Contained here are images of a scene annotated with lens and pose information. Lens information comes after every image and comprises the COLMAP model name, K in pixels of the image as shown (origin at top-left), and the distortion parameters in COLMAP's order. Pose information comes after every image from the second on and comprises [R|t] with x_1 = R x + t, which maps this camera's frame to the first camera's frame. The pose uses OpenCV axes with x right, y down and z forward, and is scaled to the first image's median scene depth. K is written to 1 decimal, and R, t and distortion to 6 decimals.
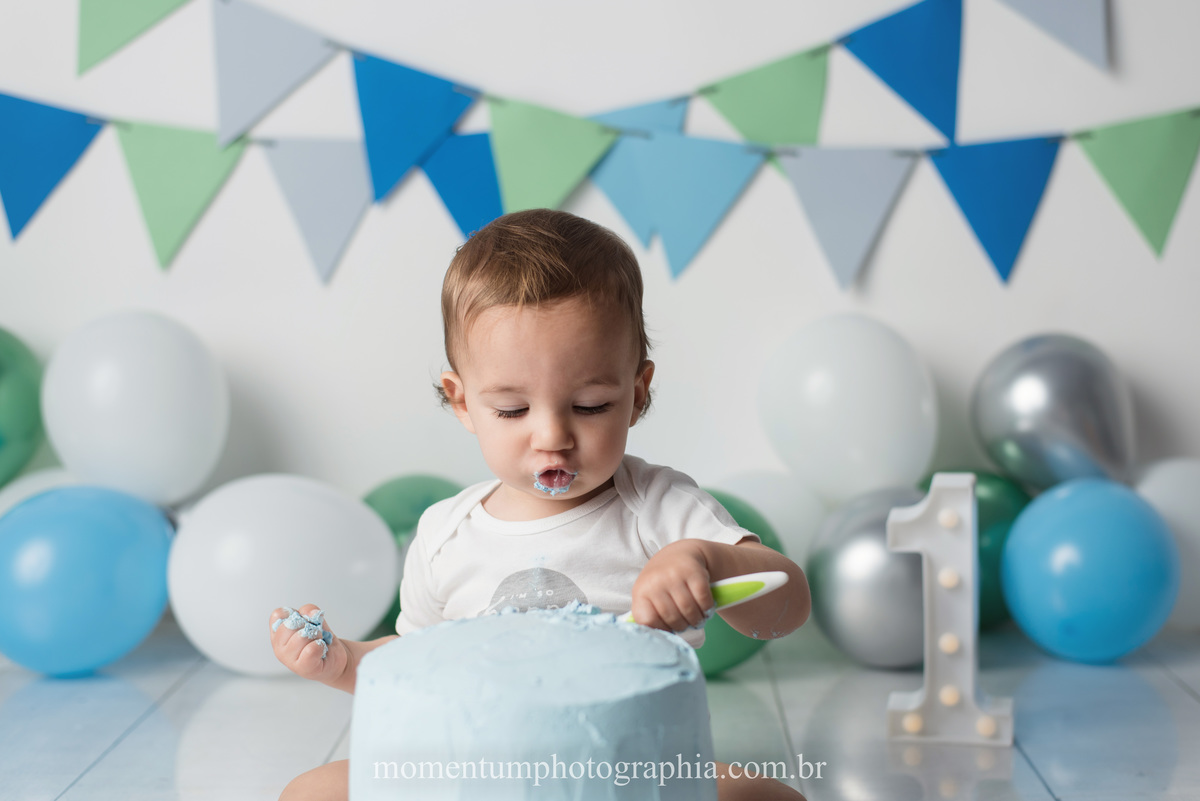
lens RADIAL K [[1764.2, 0, 623.5], [0, 1764.2, 420.1], [0, 0, 1]] dist [-0.008541, -0.019470]
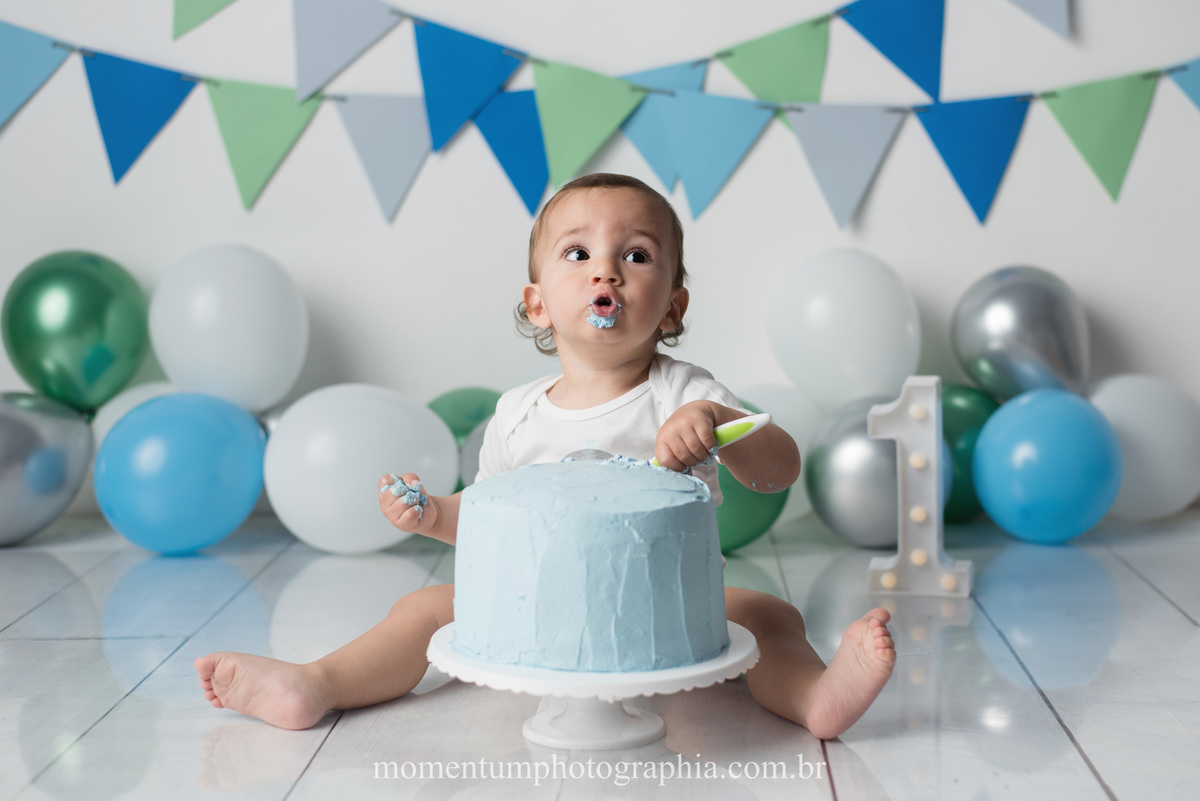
lens RADIAL K [[1847.1, 0, 660.3], [0, 1847.1, 399.6], [0, 0, 1]] dist [-0.006141, -0.045561]
pose [[0.999952, 0.001791, 0.009623, -0.005170], [-0.001904, 0.999929, 0.011796, 0.024791], [-0.009601, -0.011814, 0.999884, -0.214113]]
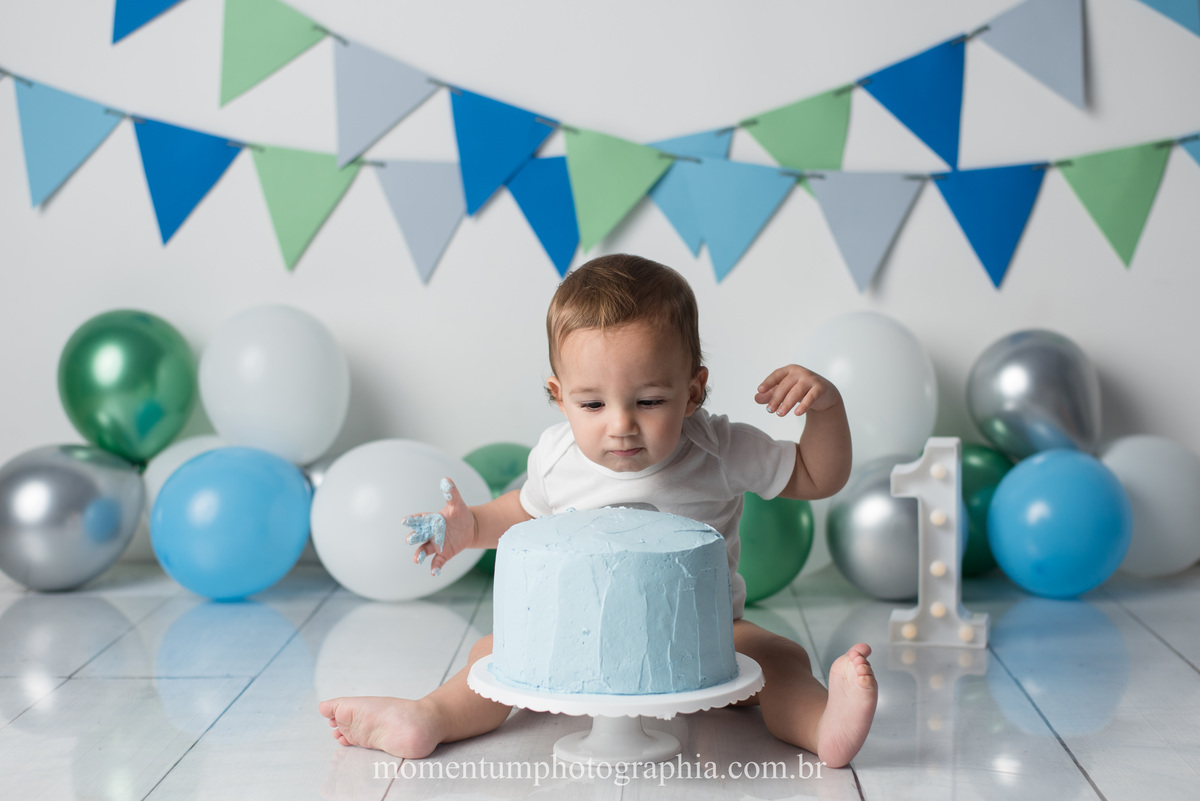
lens RADIAL K [[1883.6, 0, 593.9], [0, 1883.6, 477.1], [0, 0, 1]] dist [-0.019889, 0.001394]
pose [[0.999769, 0.009838, -0.019109, -0.031603], [-0.009301, 0.999565, 0.027973, 0.018017], [0.019376, -0.027789, 0.999426, -0.289653]]
